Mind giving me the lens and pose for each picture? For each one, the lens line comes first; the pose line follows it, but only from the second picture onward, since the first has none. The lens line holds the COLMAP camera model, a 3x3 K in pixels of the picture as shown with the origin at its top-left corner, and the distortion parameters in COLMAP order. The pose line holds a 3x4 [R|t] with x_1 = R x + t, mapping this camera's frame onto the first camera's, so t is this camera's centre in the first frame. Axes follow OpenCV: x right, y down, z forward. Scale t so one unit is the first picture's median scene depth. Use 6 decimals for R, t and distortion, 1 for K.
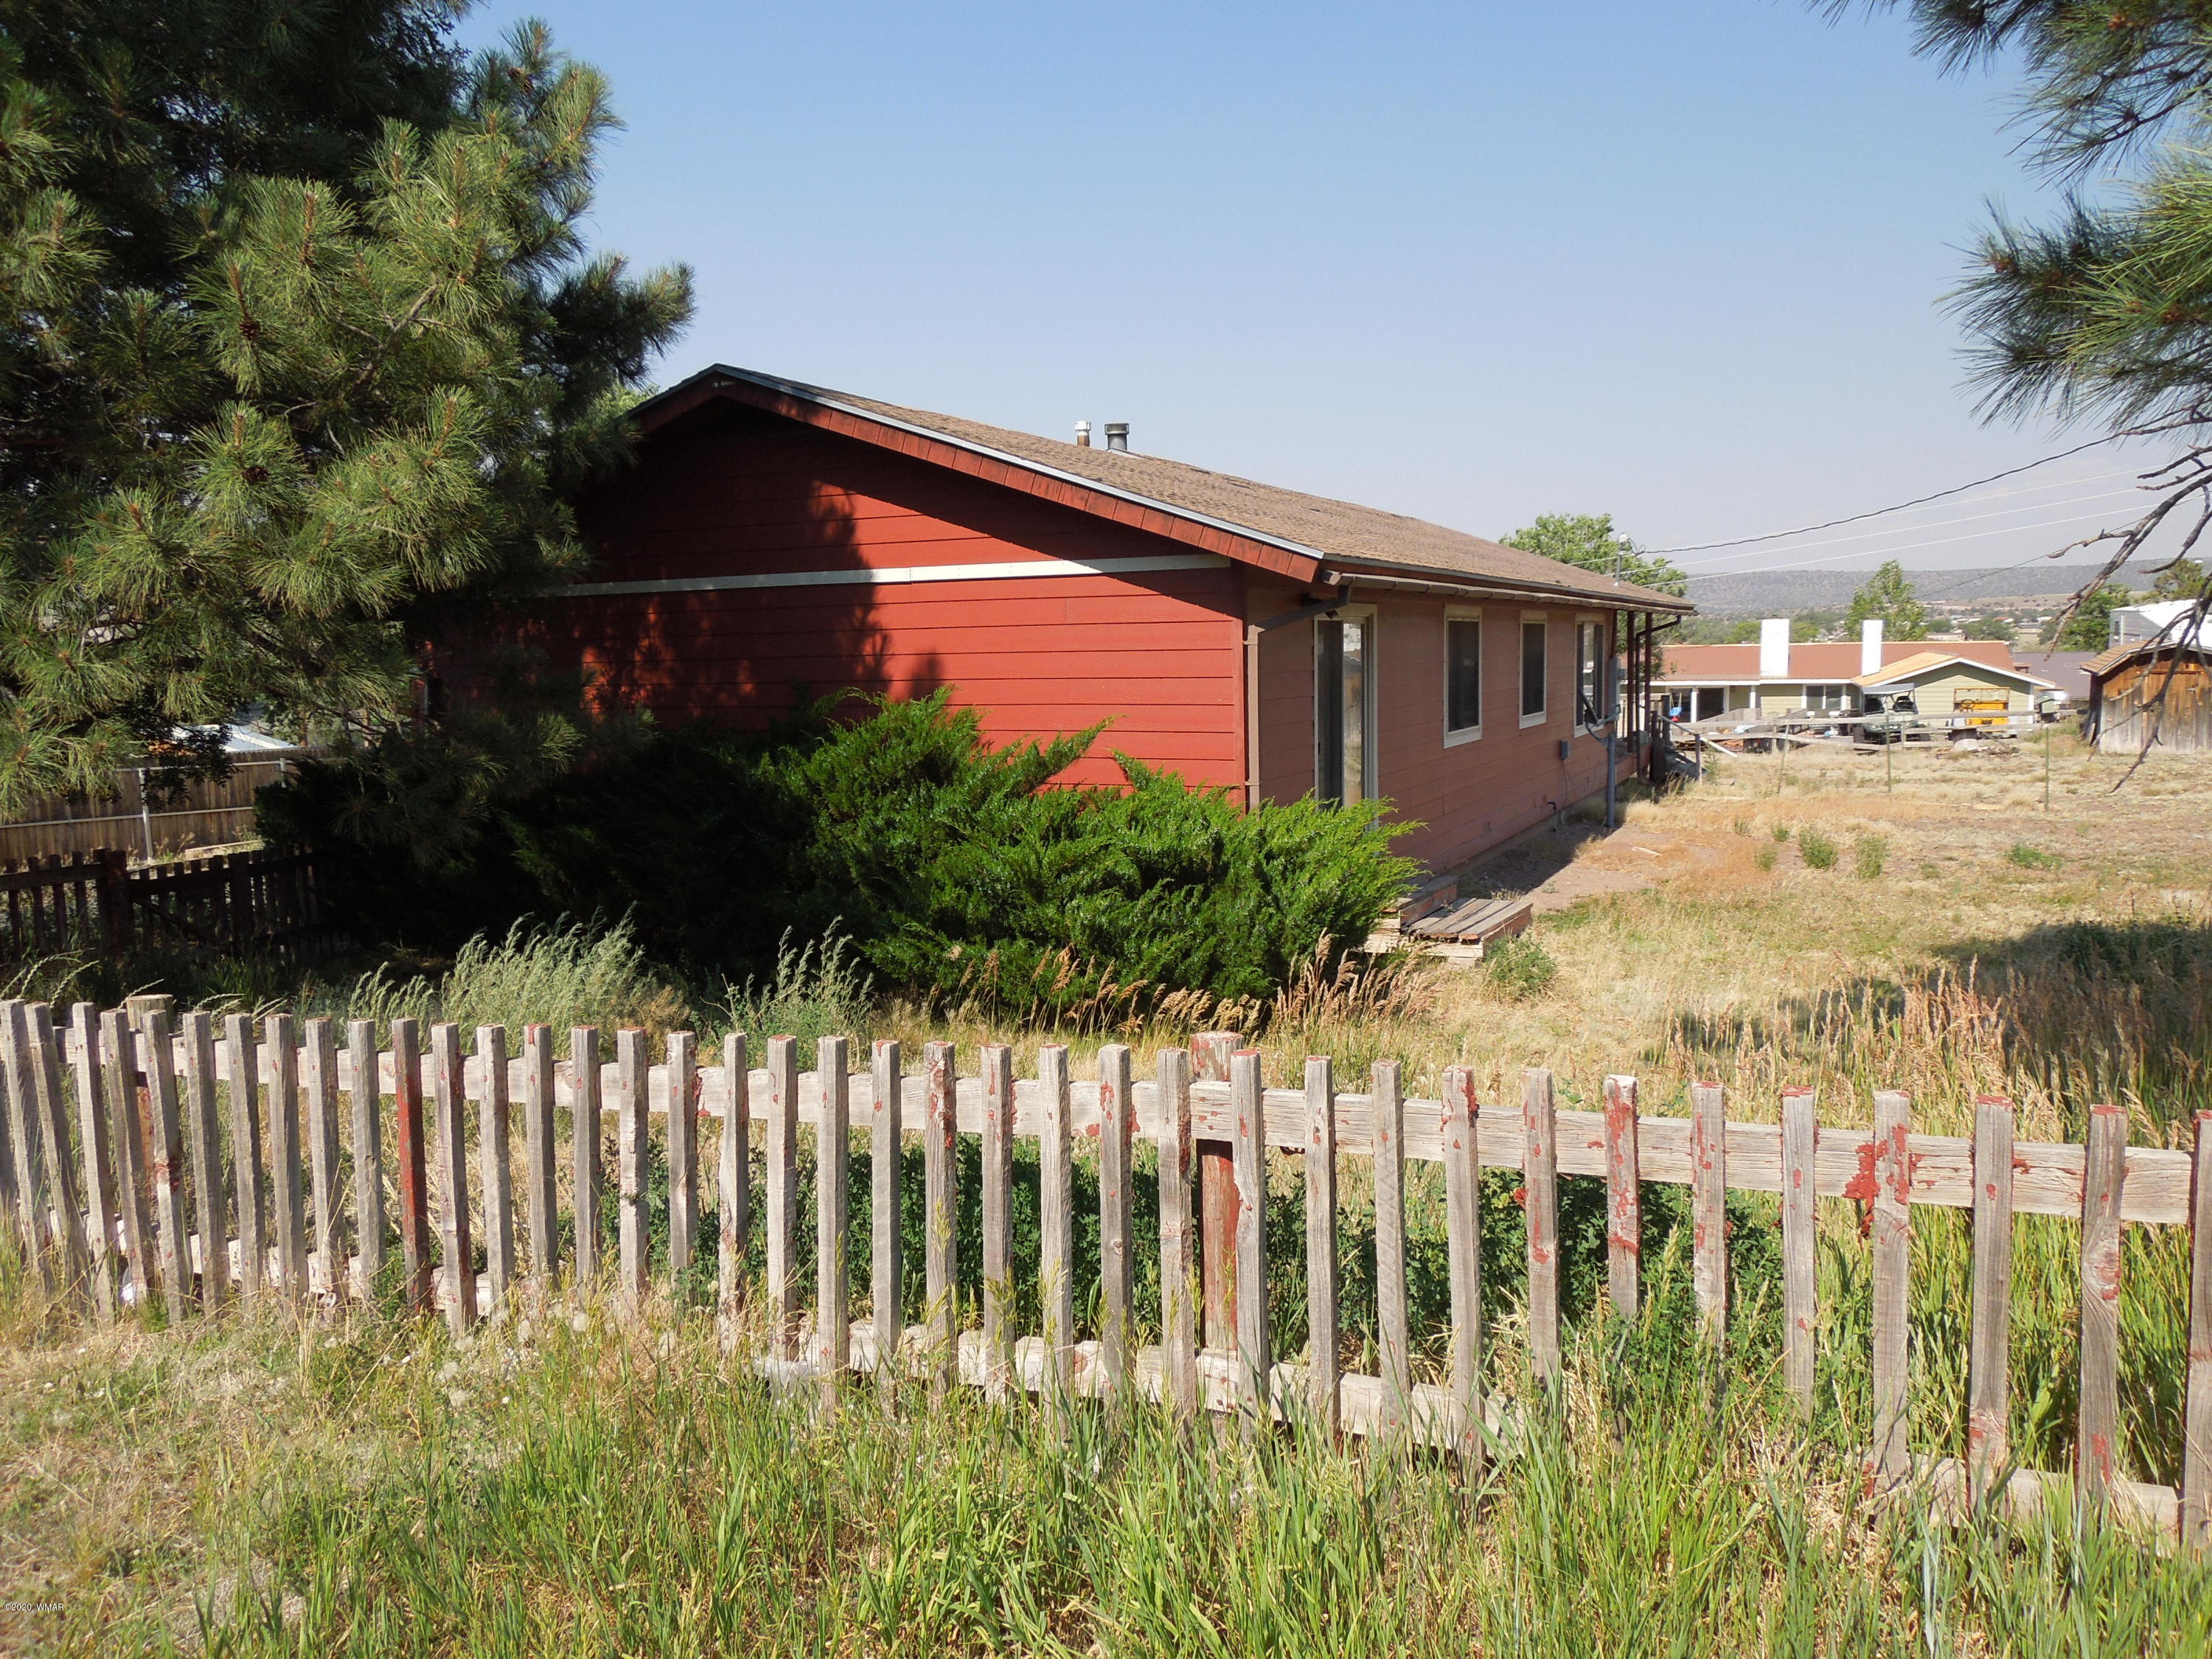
lens RADIAL K [[1670.1, 0, 1108.1], [0, 1670.1, 767.2], [0, 0, 1]] dist [0.003846, 0.009401]
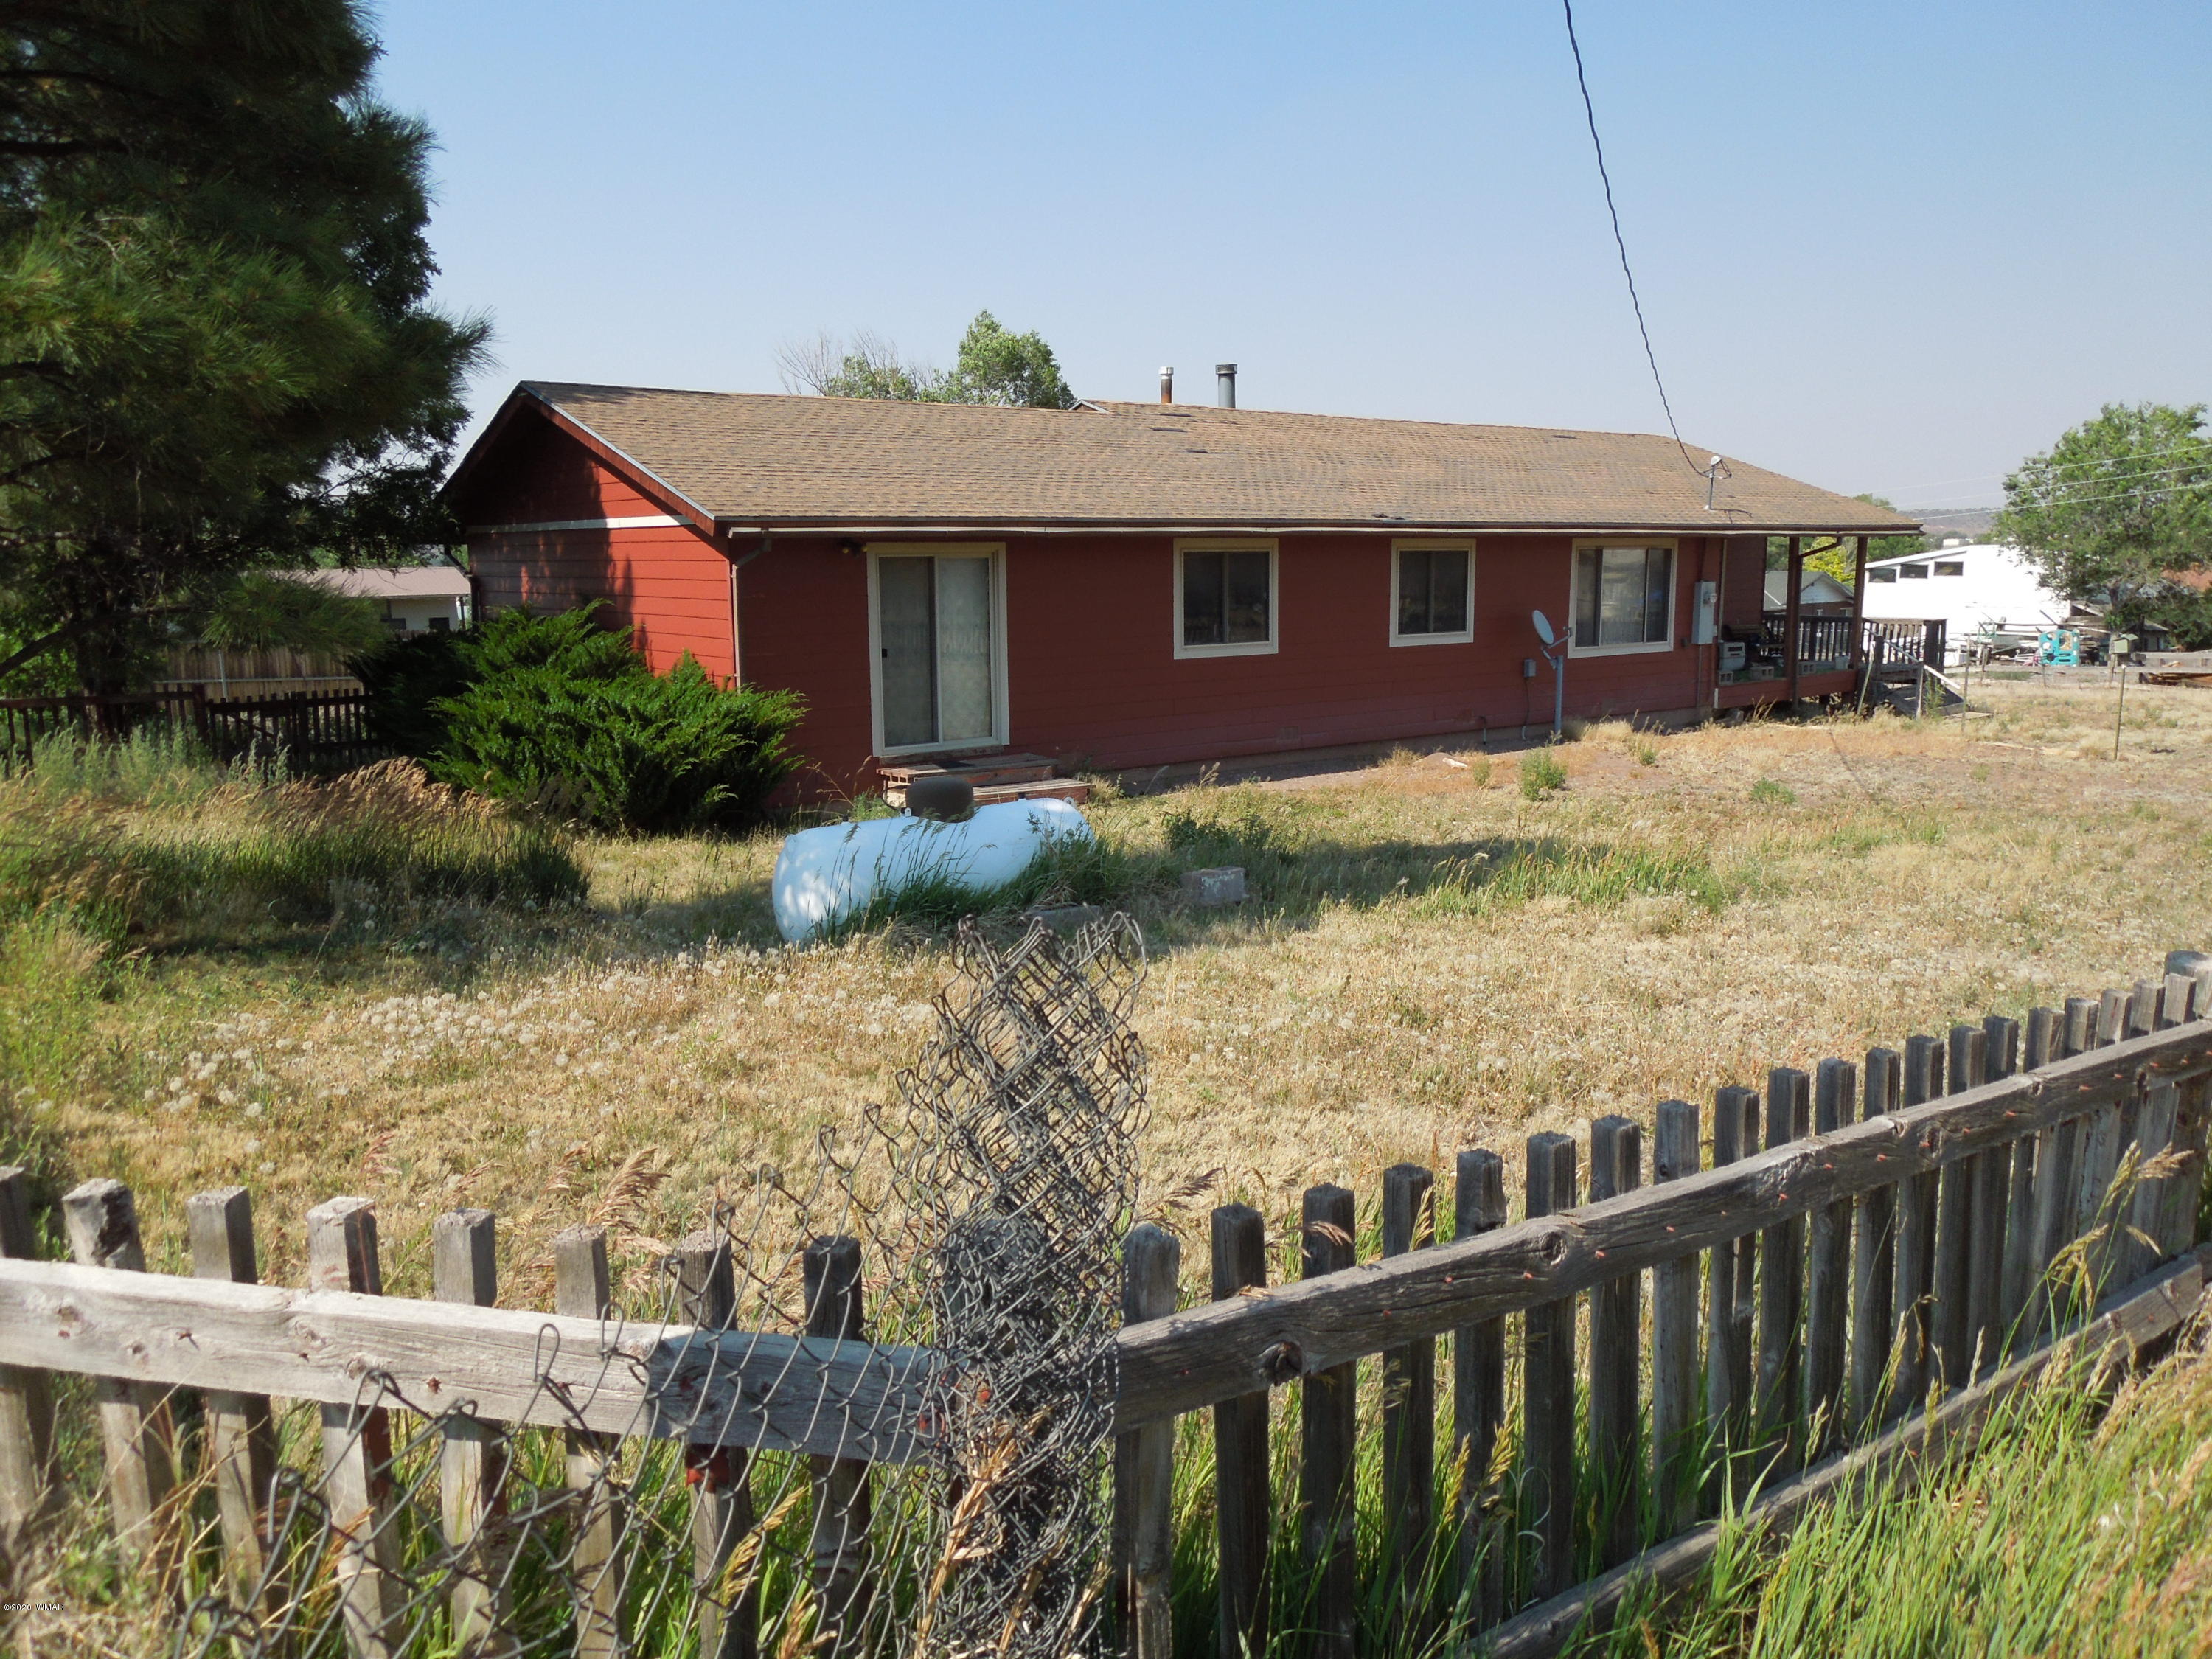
lens RADIAL K [[1620.9, 0, 1100.5], [0, 1620.9, 815.4], [0, 0, 1]] dist [-0.003601, 0.008421]
pose [[0.885181, 0.089315, -0.456594, 1.046040], [-0.043932, 0.993061, 0.109085, -0.037853], [0.463168, -0.076501, 0.882963, -0.094200]]
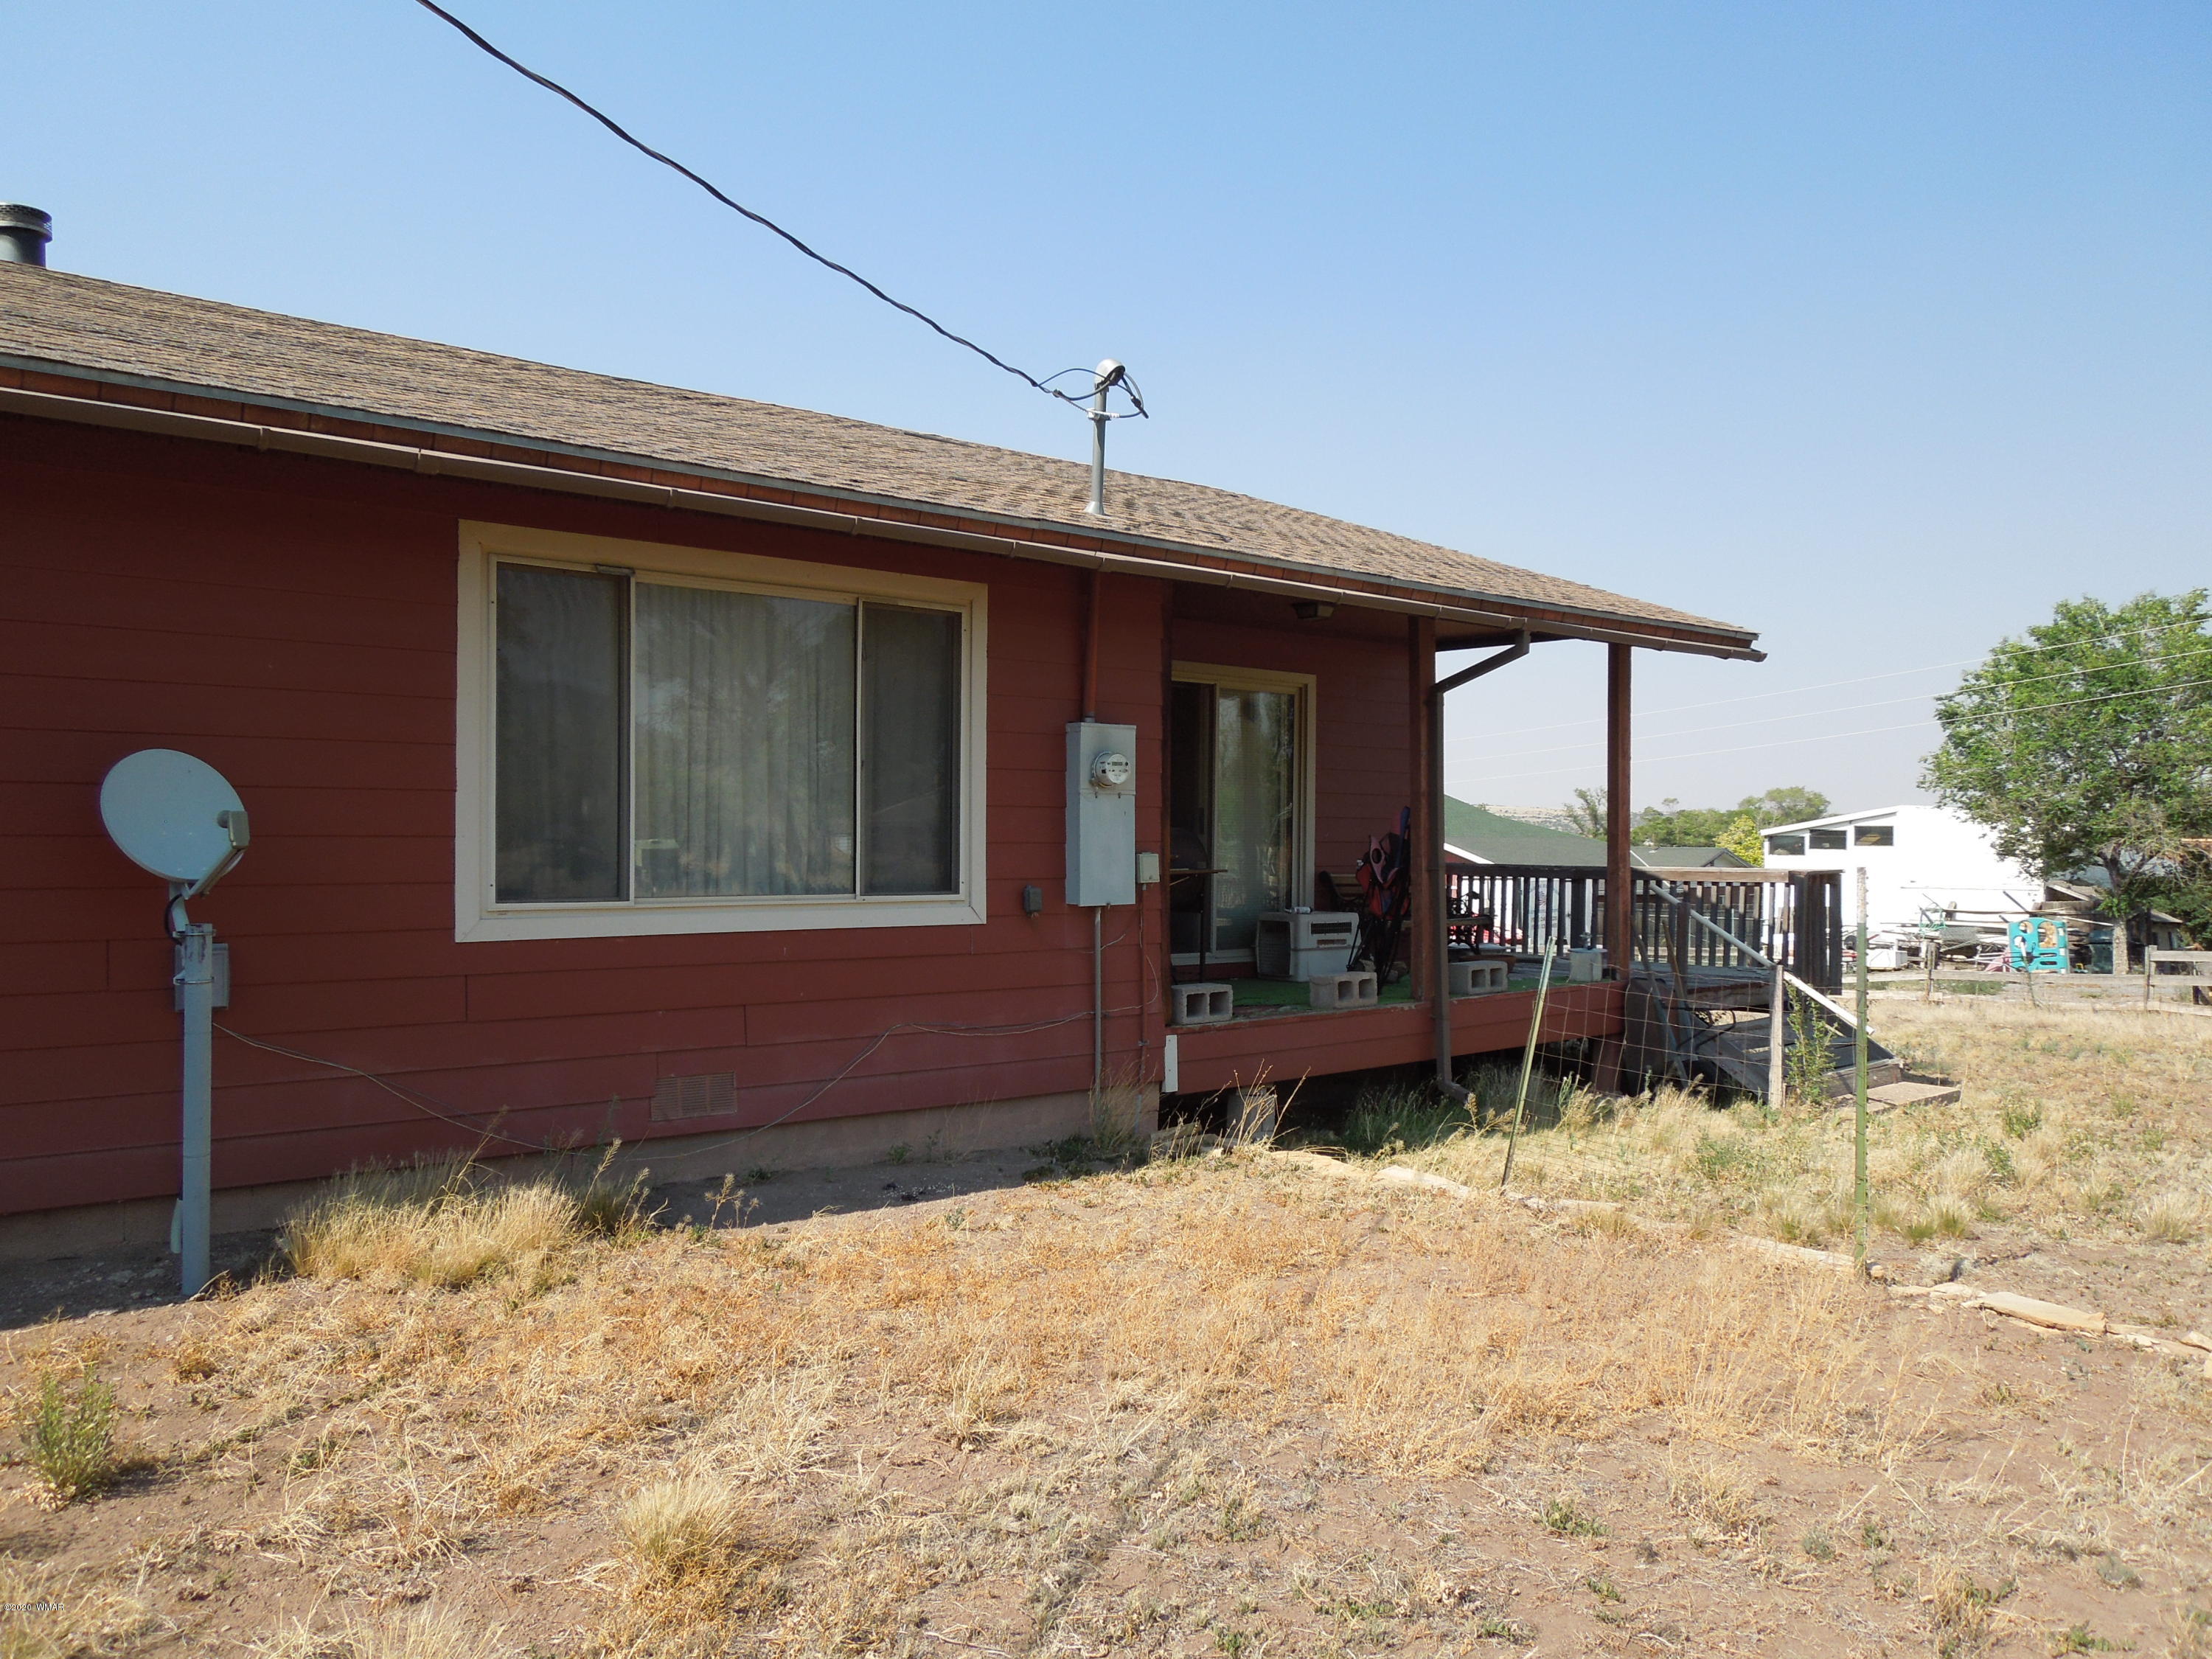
lens RADIAL K [[1620.9, 0, 1100.5], [0, 1620.9, 815.4], [0, 0, 1]] dist [-0.003601, 0.008421]
pose [[0.895588, 0.019729, -0.444448, 1.076517], [-0.056616, 0.995948, -0.069875, -0.055348], [0.441268, 0.087742, 0.893075, 1.678922]]
